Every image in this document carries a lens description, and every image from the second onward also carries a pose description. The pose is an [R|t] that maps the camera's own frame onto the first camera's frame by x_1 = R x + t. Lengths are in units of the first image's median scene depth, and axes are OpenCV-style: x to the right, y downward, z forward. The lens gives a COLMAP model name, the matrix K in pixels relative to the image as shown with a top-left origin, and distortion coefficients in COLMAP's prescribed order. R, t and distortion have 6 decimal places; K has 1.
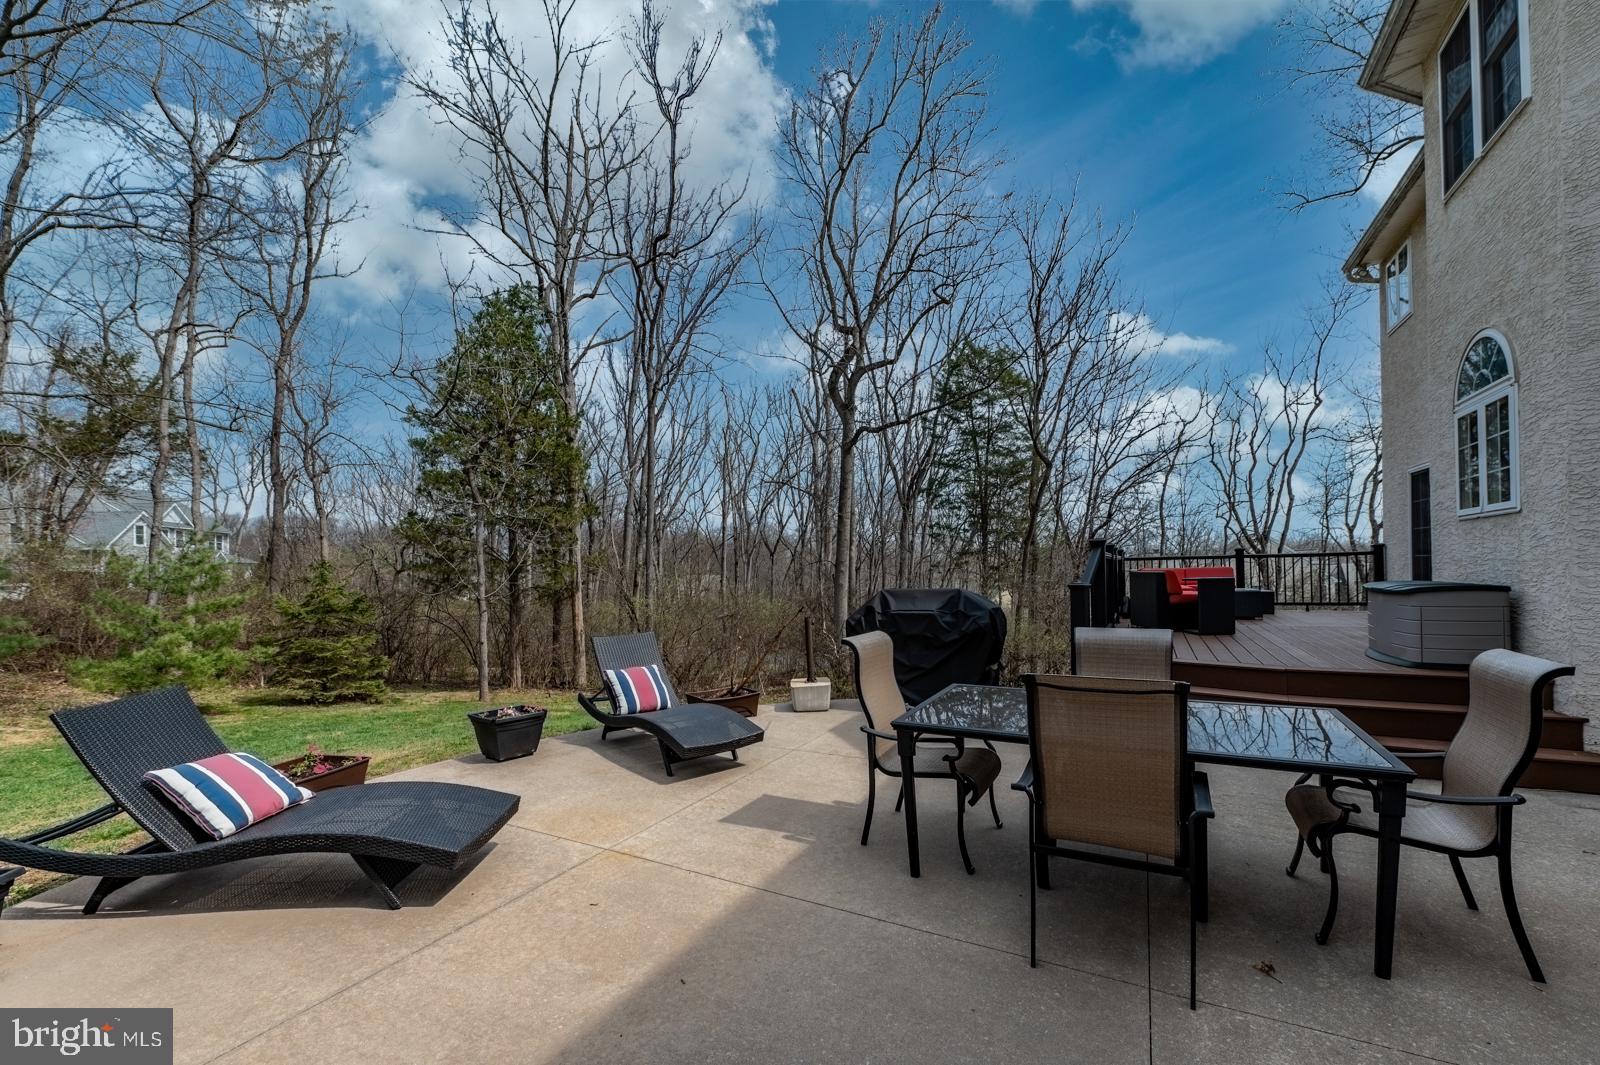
lens RADIAL K [[640.5, 0, 818.7], [0, 640.5, 561.5], [0, 0, 1]] dist [-0.006888, -0.000342]
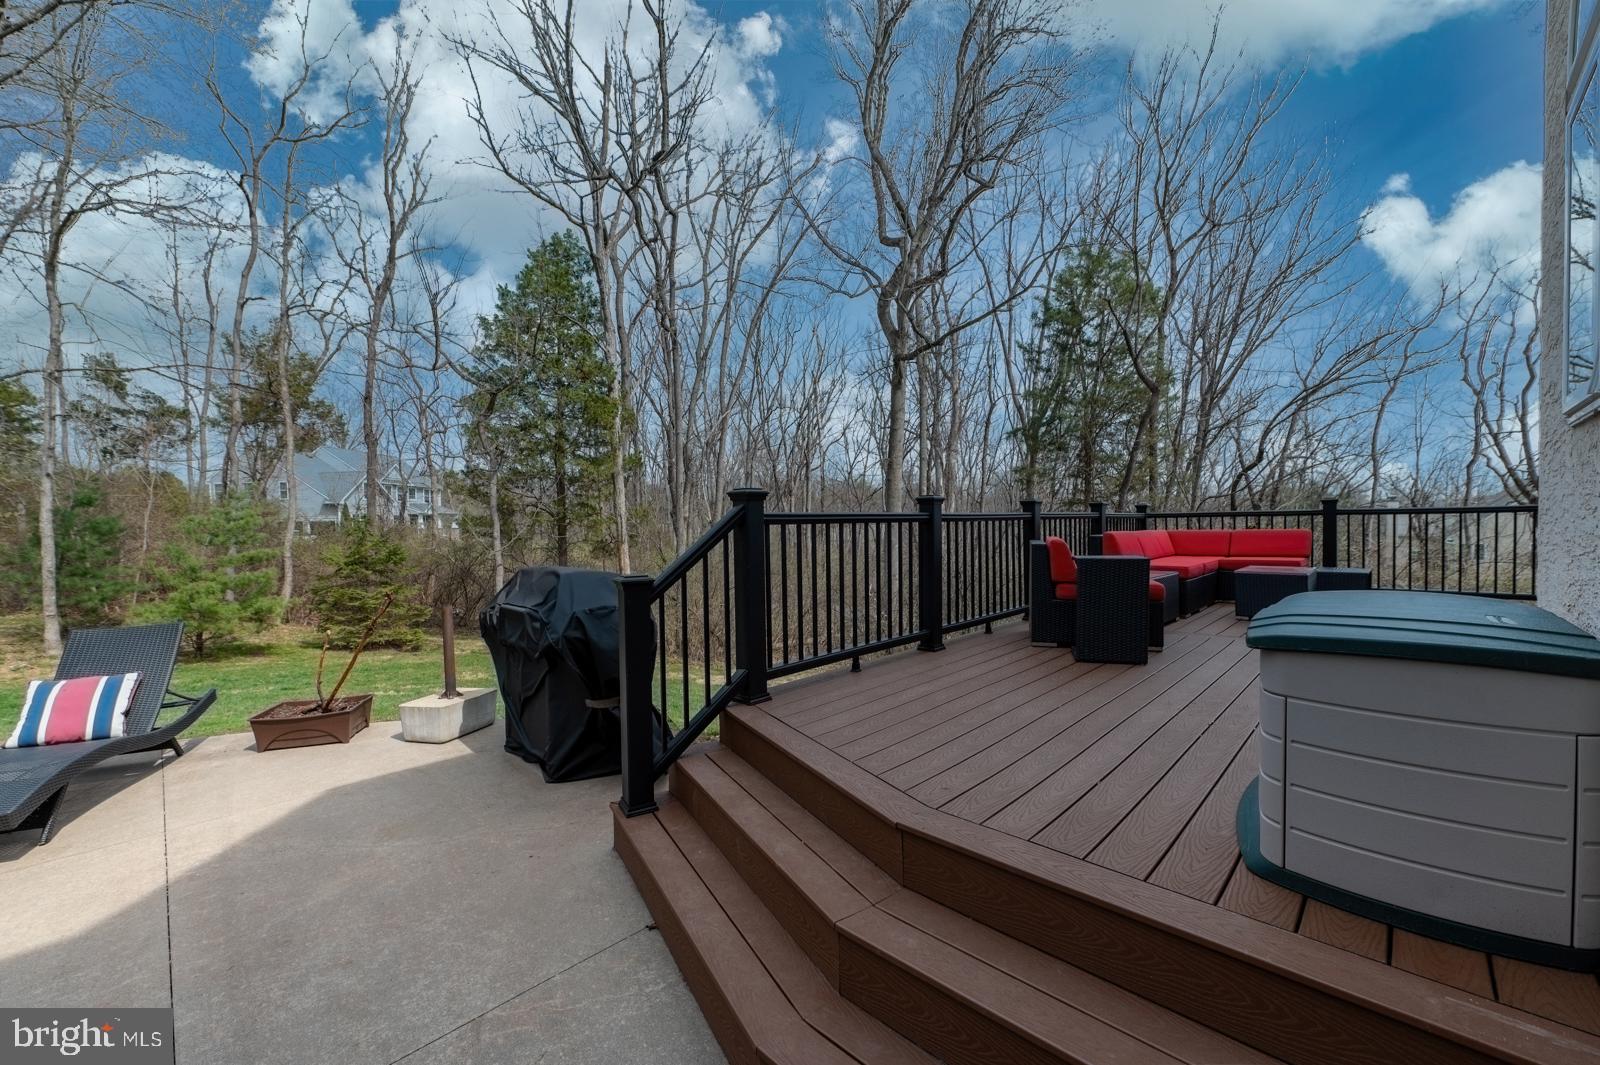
lens RADIAL K [[640.5, 0, 812.8], [0, 640.5, 535.4], [0, 0, 1]] dist [-0.006888, -0.000342]
pose [[0.961091, 0.009953, -0.276052, 0.234215], [0.000348, 0.999306, 0.037241, -0.006206], [0.276231, -0.035888, 0.960421, 0.184738]]
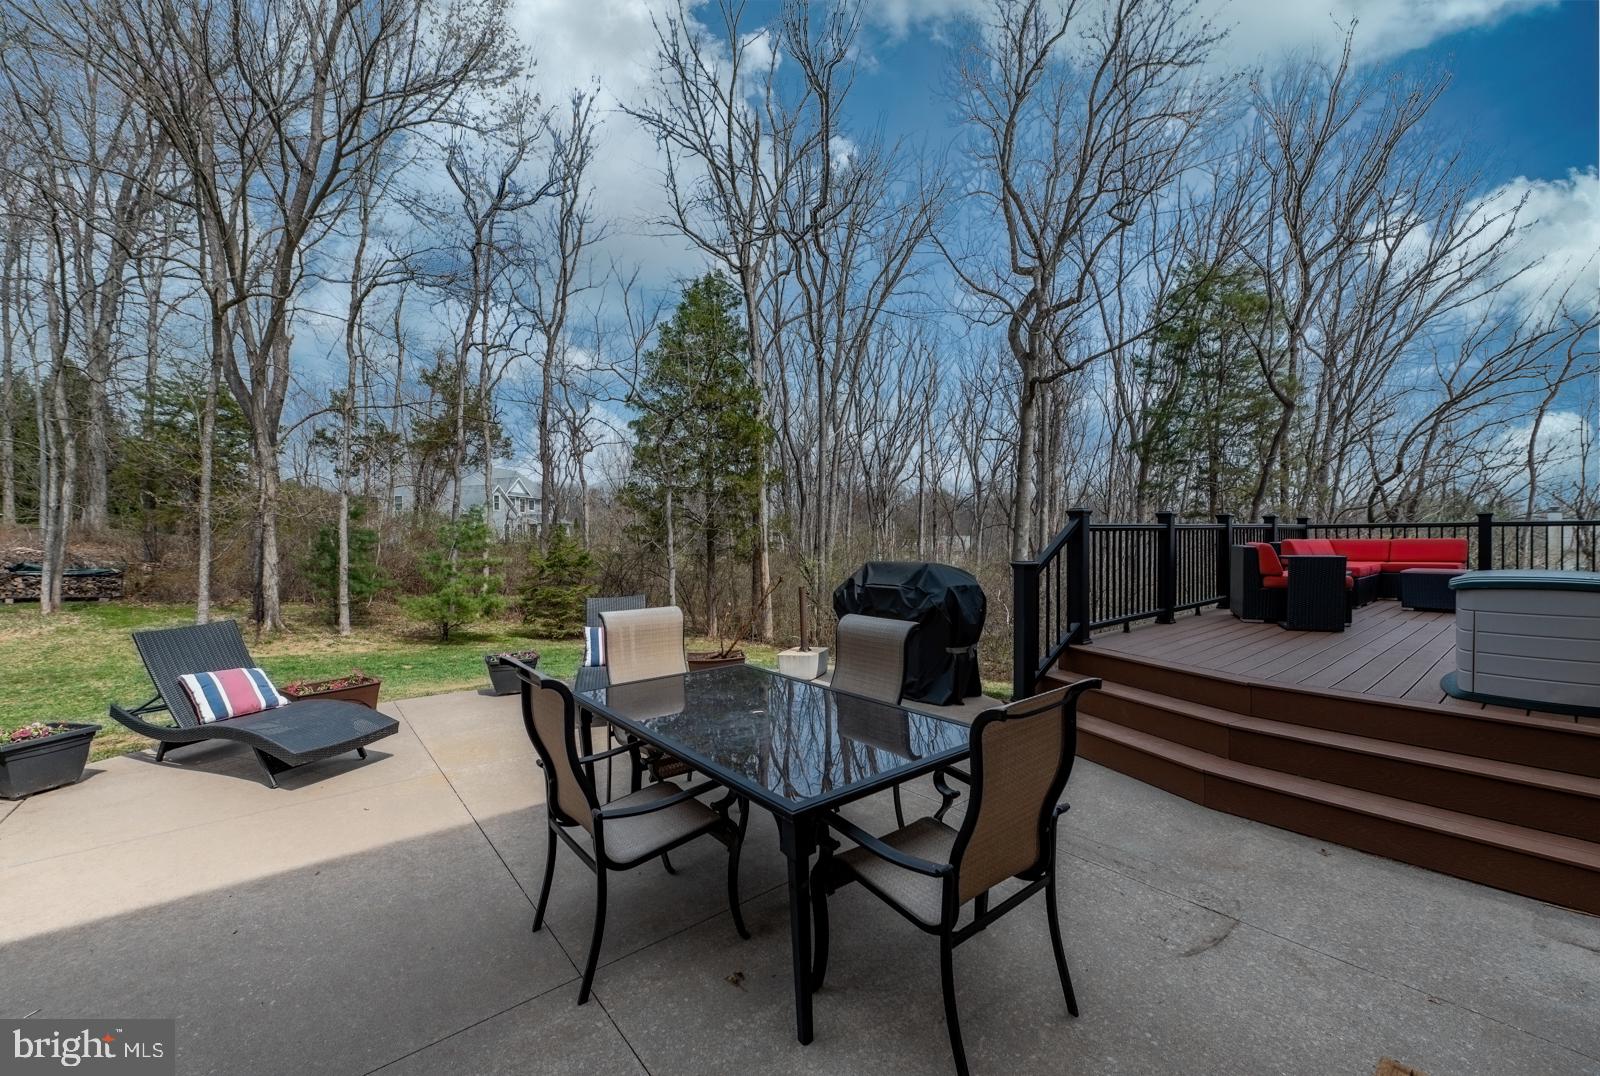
lens RADIAL K [[648.0, 0, 811.5], [0, 648.0, 544.1], [0, 0, 1]] dist [-0.004428, 0.000642]
pose [[0.921861, 0.014250, -0.387260, 0.162683], [-0.001232, 0.999426, 0.033843, -0.006519], [0.387520, -0.030722, 0.921349, 0.028551]]
